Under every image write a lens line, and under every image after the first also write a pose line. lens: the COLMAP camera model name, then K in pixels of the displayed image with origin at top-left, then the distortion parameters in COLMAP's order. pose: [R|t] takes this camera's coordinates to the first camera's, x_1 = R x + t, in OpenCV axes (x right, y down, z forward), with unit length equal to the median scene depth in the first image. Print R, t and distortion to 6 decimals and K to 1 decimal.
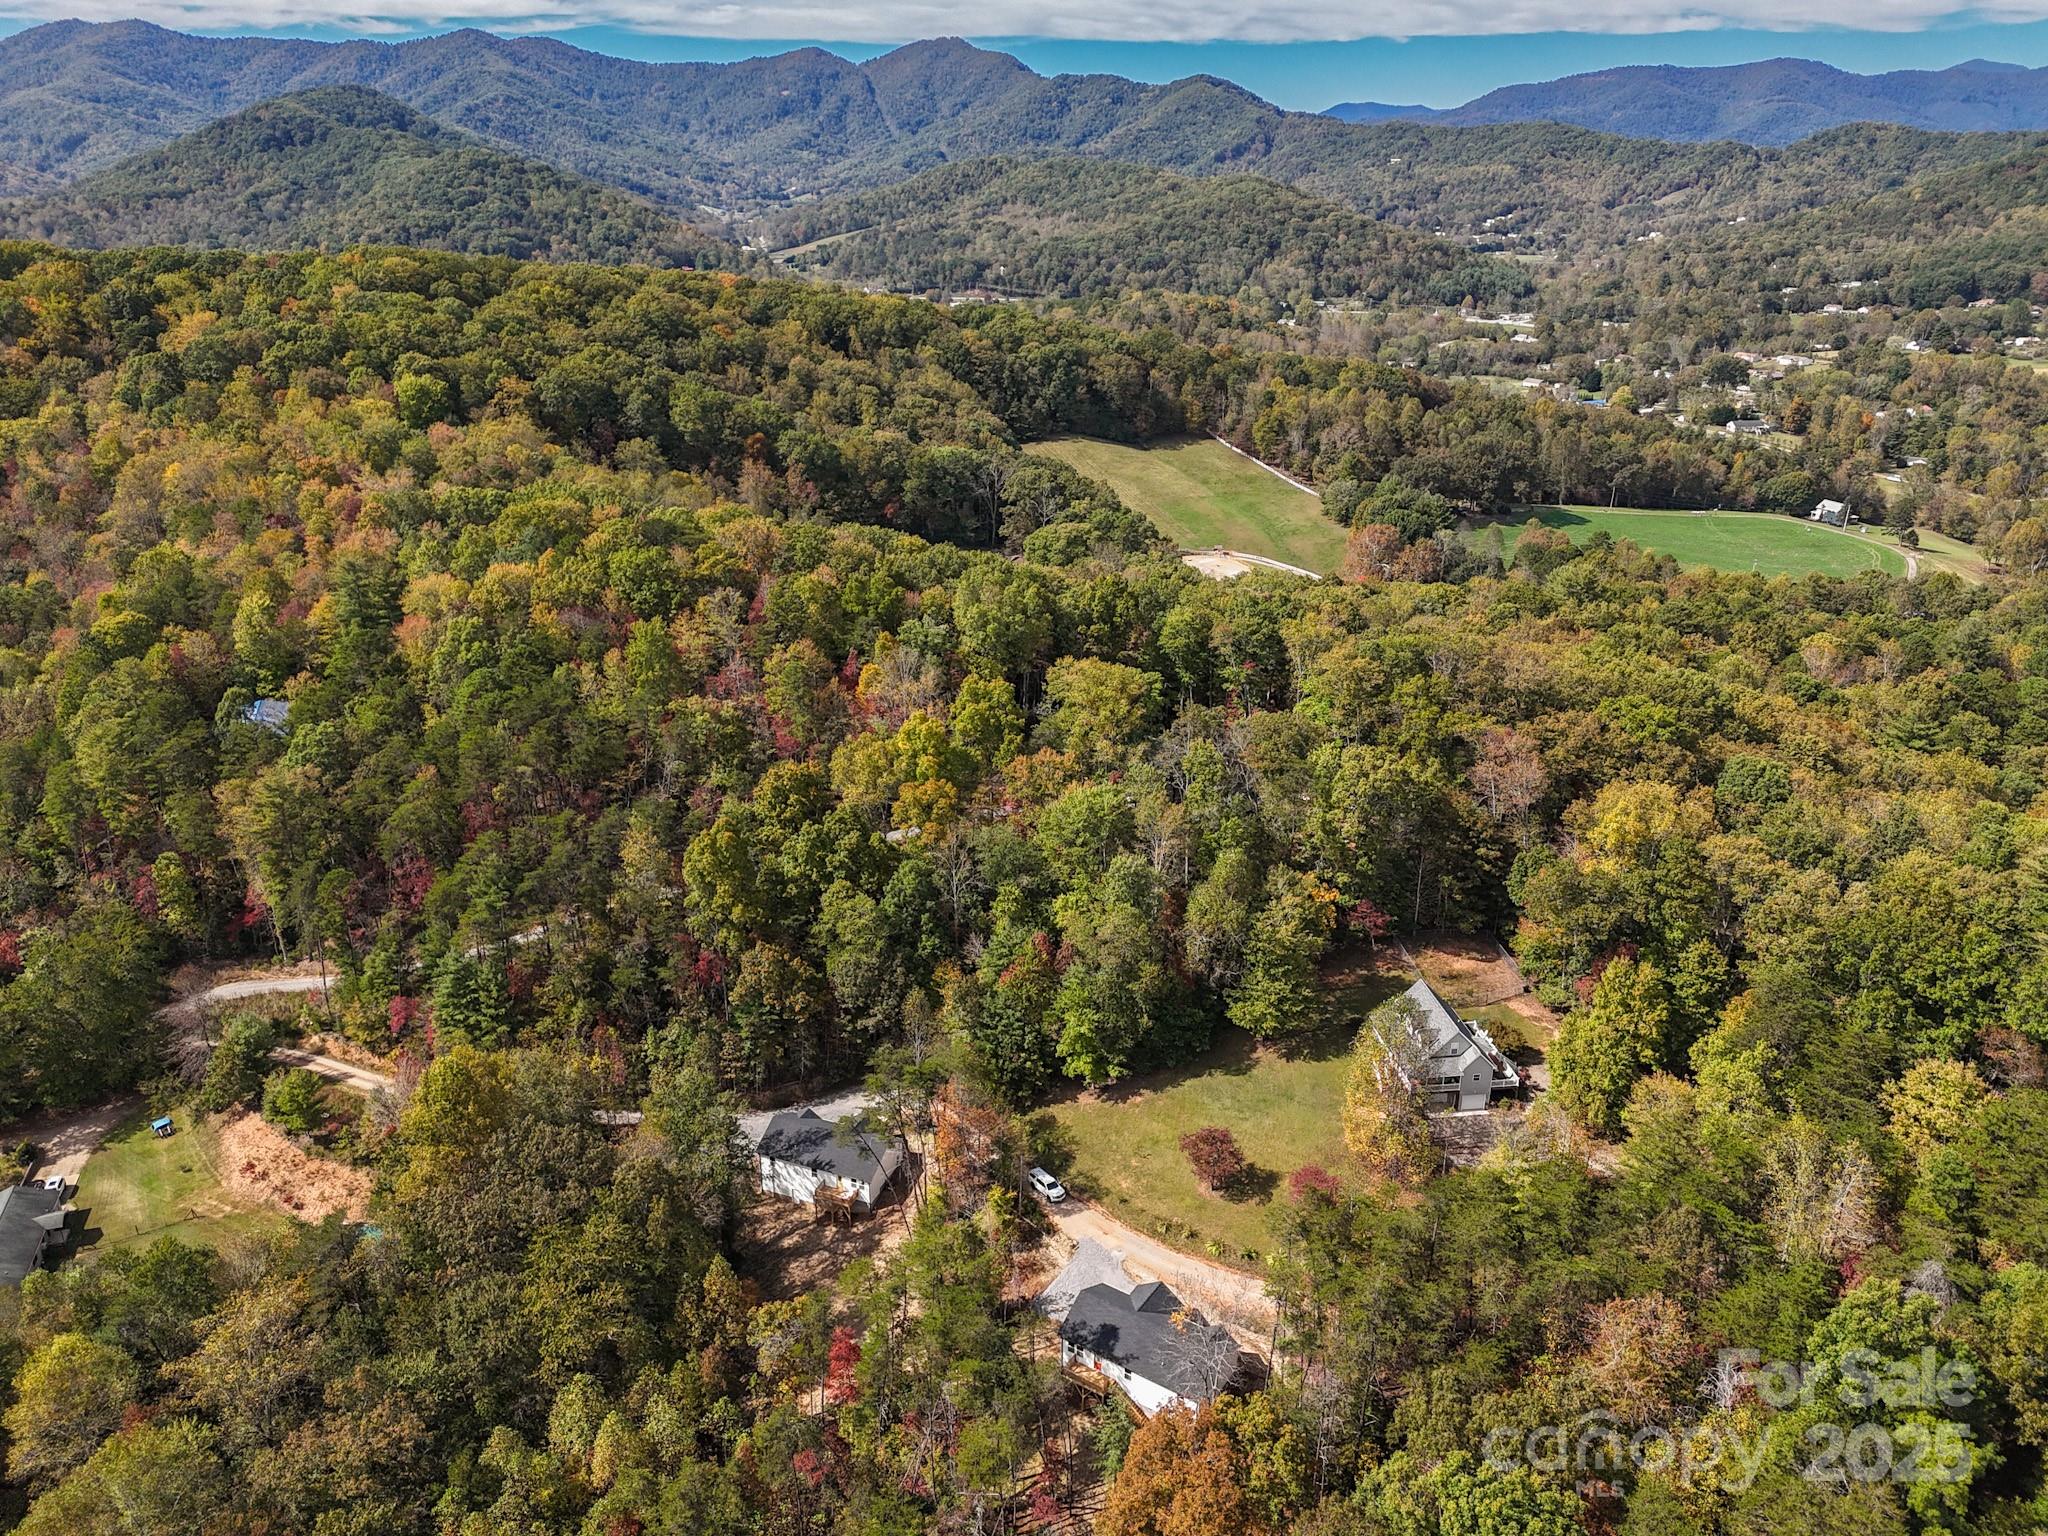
lens RADIAL K [[1521.9, 0, 1024.0], [0, 1521.9, 768.0], [0, 0, 1]] dist [0.064593, -0.061549]
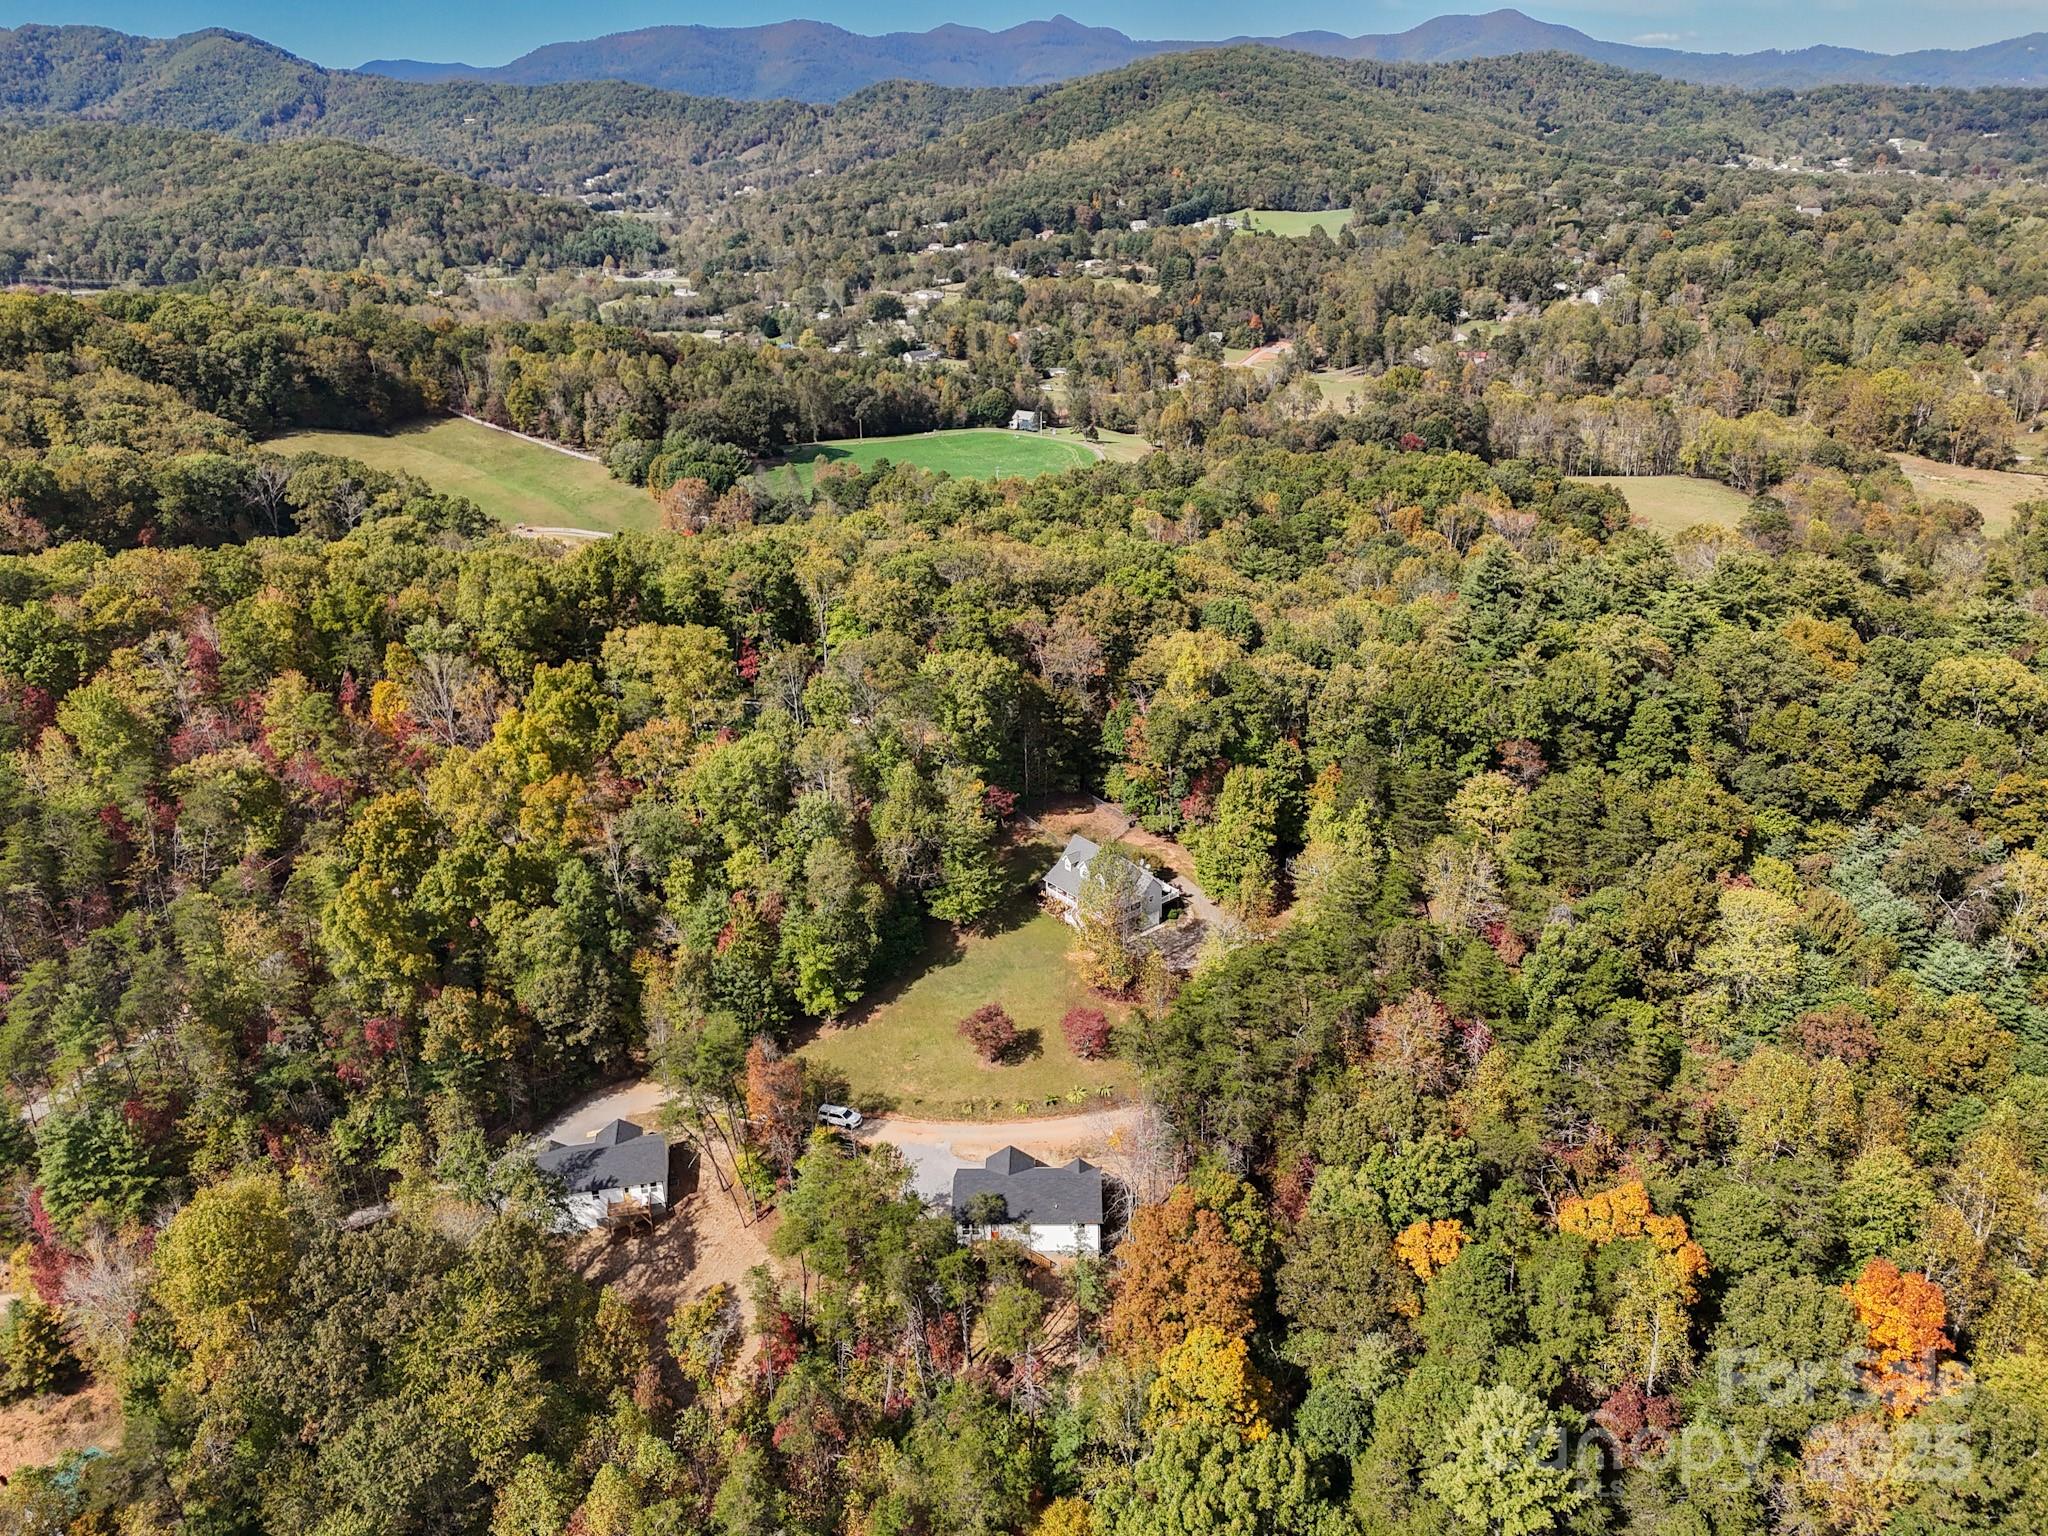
lens RADIAL K [[1493.0, 0, 1047.6], [0, 1493.0, 782.6], [0, 0, 1]] dist [0.073116, -0.061768]
pose [[0.841944, -0.240626, 0.482938, -0.171551], [0.223150, 0.970205, 0.094374, -0.005665], [-0.491258, 0.028310, 0.870554, 0.024136]]
